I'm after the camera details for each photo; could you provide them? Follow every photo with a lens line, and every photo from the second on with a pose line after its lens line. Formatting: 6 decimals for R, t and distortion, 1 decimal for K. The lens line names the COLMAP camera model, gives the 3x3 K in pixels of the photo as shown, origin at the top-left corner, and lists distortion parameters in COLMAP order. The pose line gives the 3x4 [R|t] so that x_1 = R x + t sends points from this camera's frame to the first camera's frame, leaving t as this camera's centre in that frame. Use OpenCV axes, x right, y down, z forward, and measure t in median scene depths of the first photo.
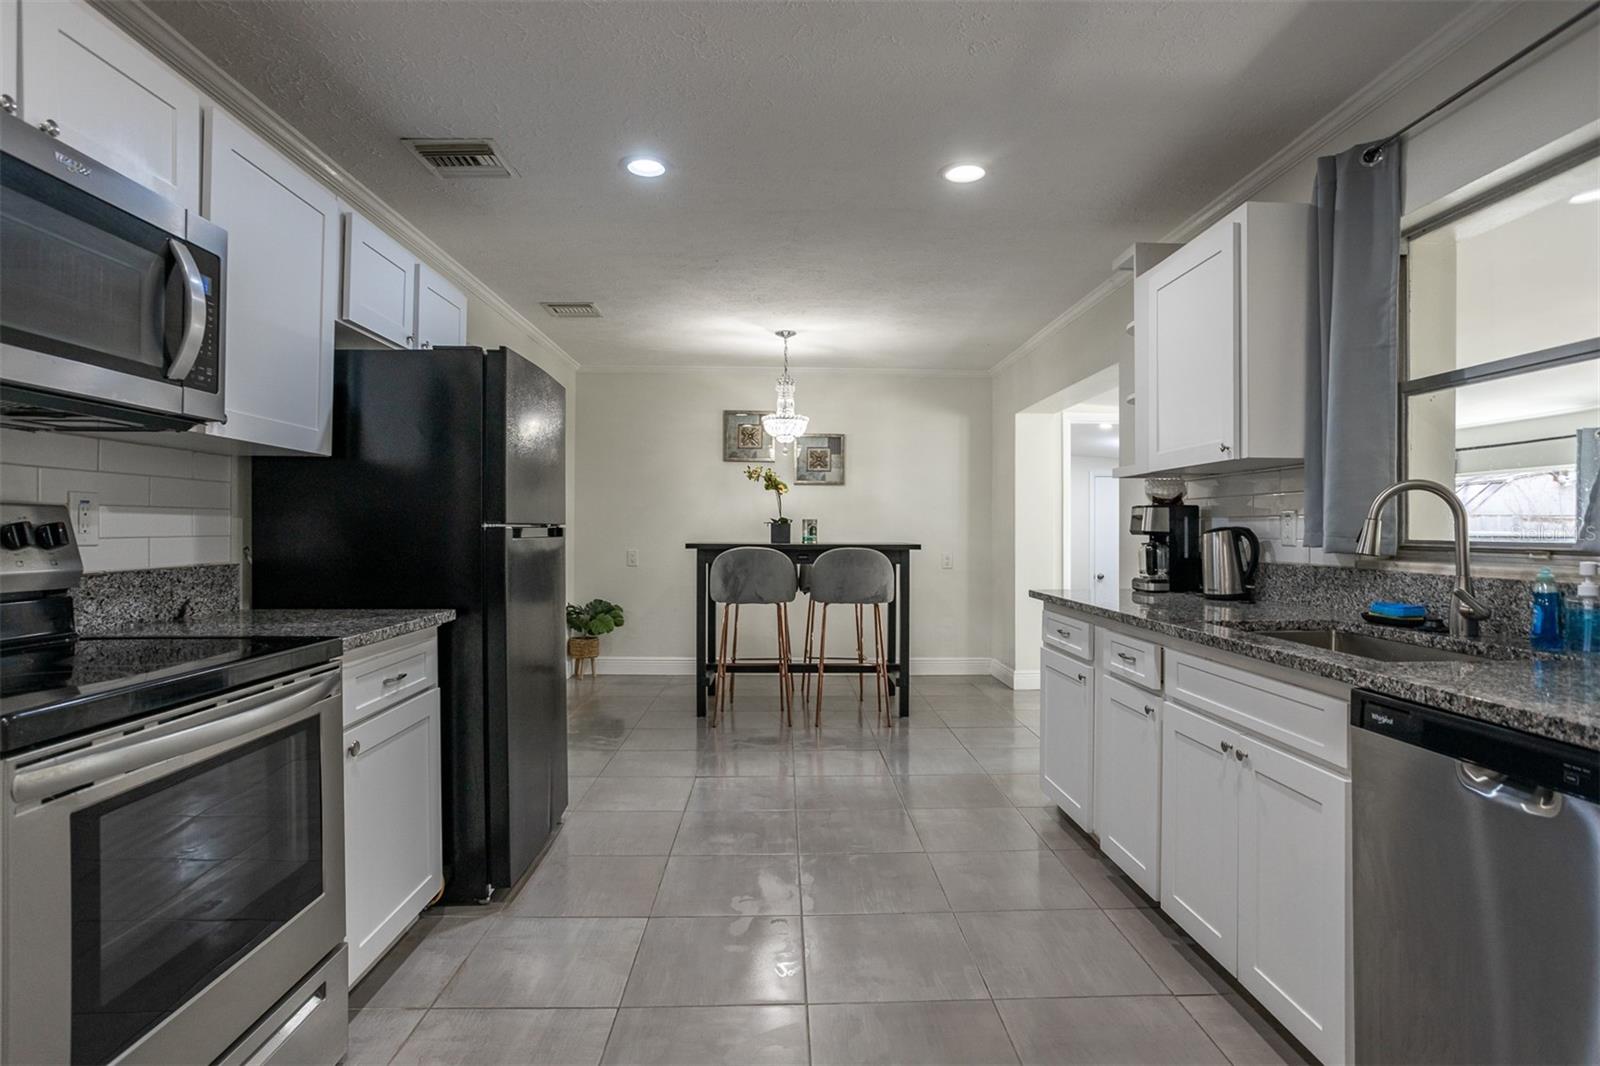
lens RADIAL K [[797.9, 0, 793.6], [0, 797.9, 529.9], [0, 0, 1]] dist [-0.065228, 0.029661]
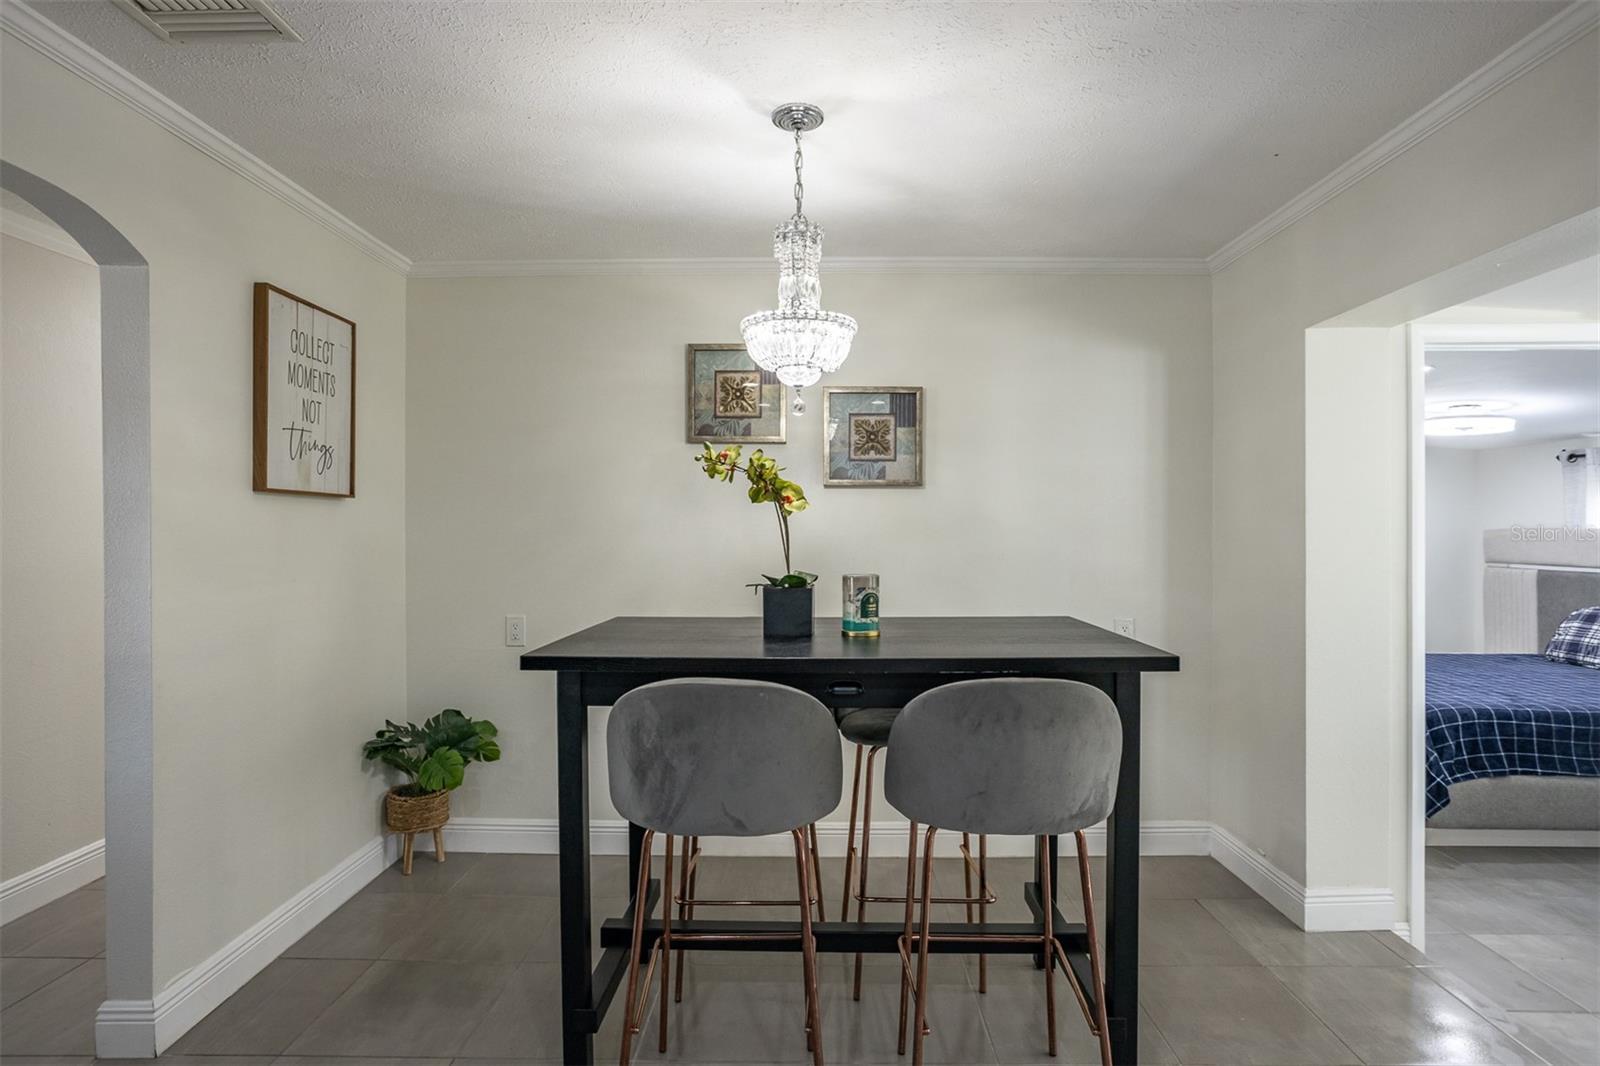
lens RADIAL K [[797.9, 0, 793.6], [0, 797.9, 529.9], [0, 0, 1]] dist [-0.065228, 0.029661]
pose [[0.999011, -0.005637, -0.044107, 0.003963], [0.005713, 0.999982, 0.001599, -0.035443], [0.044097, -0.001850, 0.999026, 0.574225]]
